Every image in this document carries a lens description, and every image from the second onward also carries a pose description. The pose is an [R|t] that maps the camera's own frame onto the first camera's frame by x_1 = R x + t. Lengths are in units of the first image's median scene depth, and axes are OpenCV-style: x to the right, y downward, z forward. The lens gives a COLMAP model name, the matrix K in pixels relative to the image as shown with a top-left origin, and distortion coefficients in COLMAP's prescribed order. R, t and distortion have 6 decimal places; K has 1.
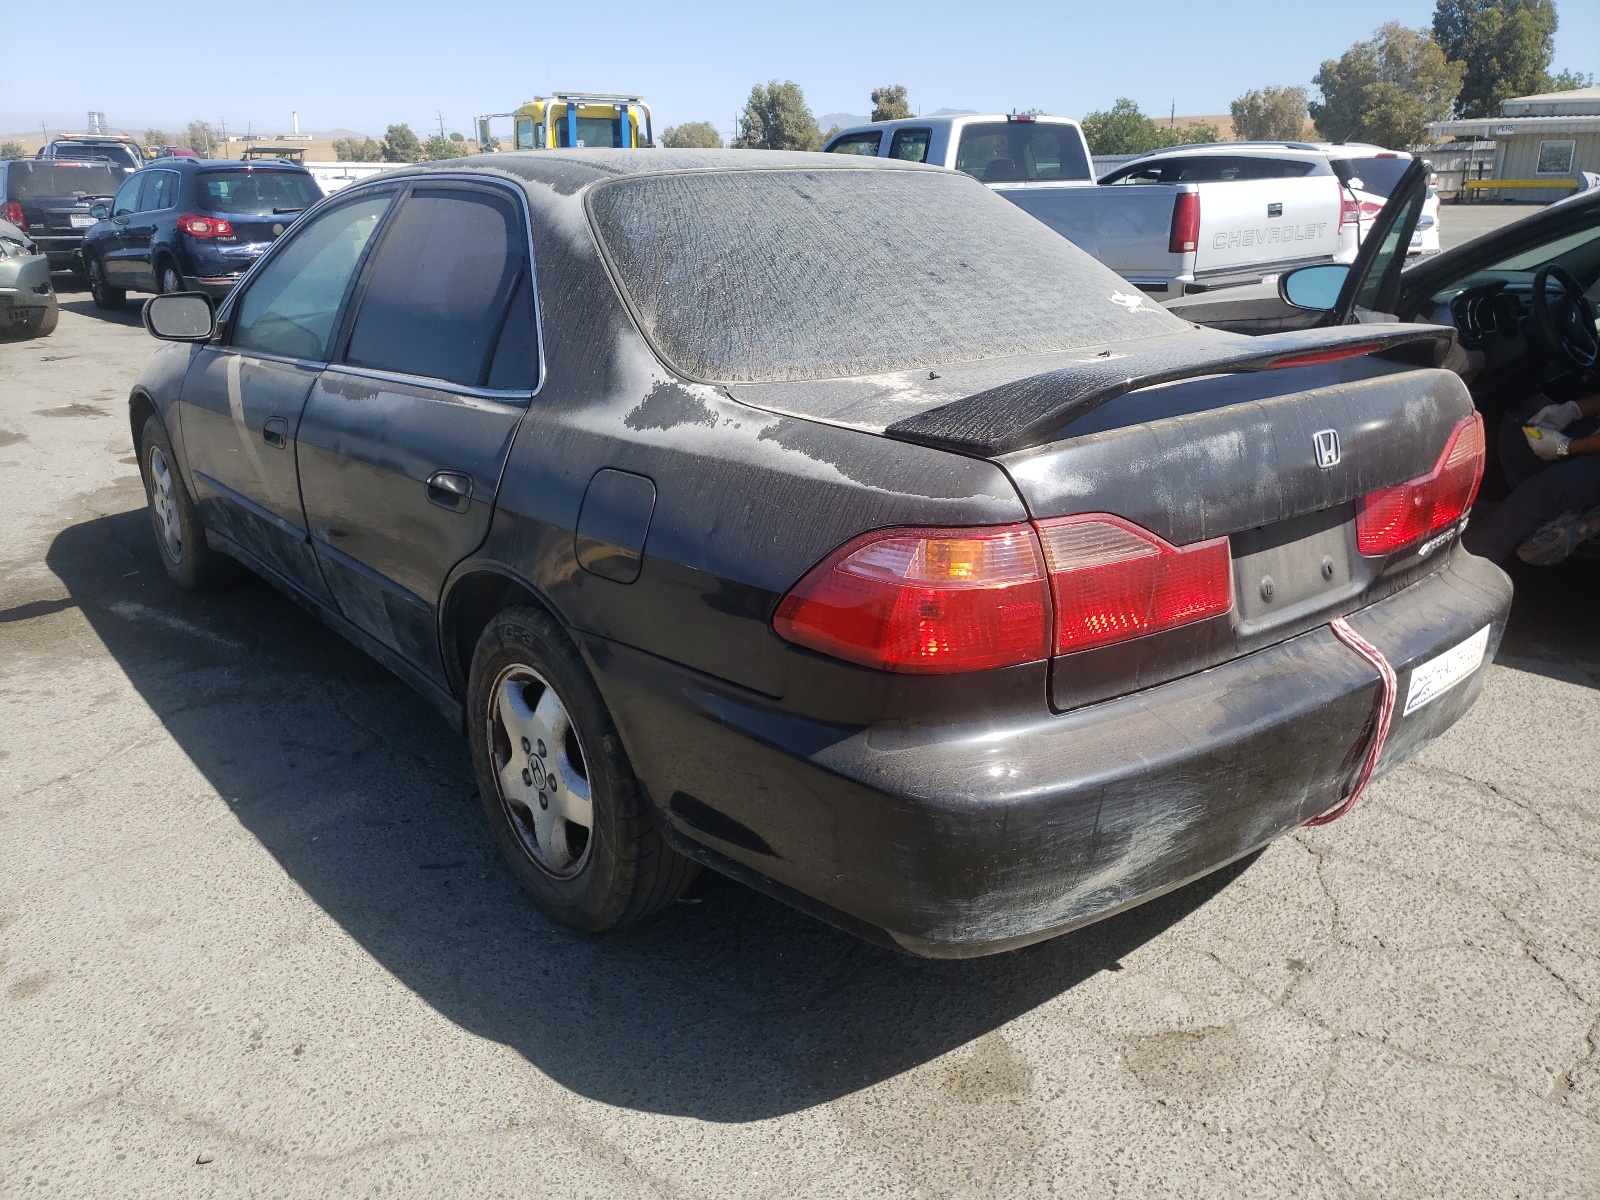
lens RADIAL K [[1265.4, 0, 789.0], [0, 1265.4, 599.2], [0, 0, 1]] dist [0.001424, 0.000003]
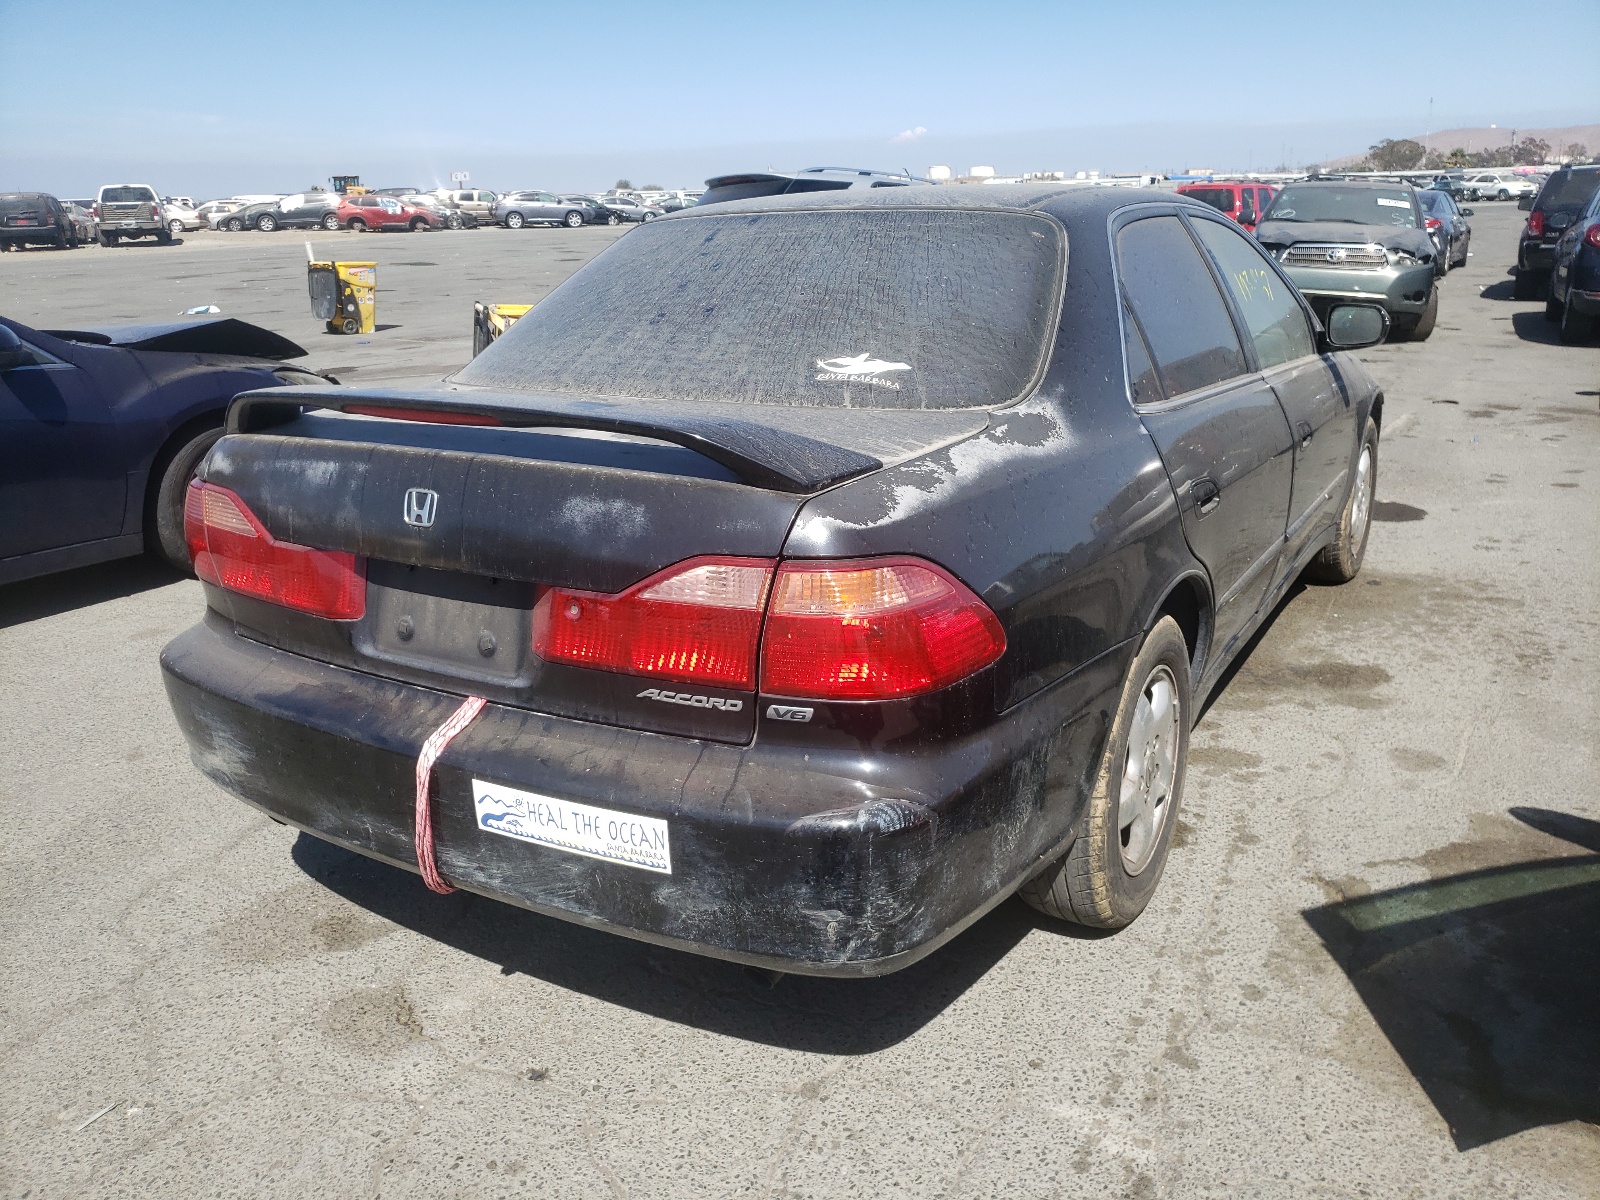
lens RADIAL K [[1265.4, 0, 789.0], [0, 1265.4, 599.2], [0, 0, 1]] dist [0.001424, 0.000003]
pose [[0.339099, 0.268903, -0.901500, 1.319060], [-0.269334, 0.945915, 0.180841, -0.282927], [0.901372, 0.181482, 0.393184, 0.806290]]
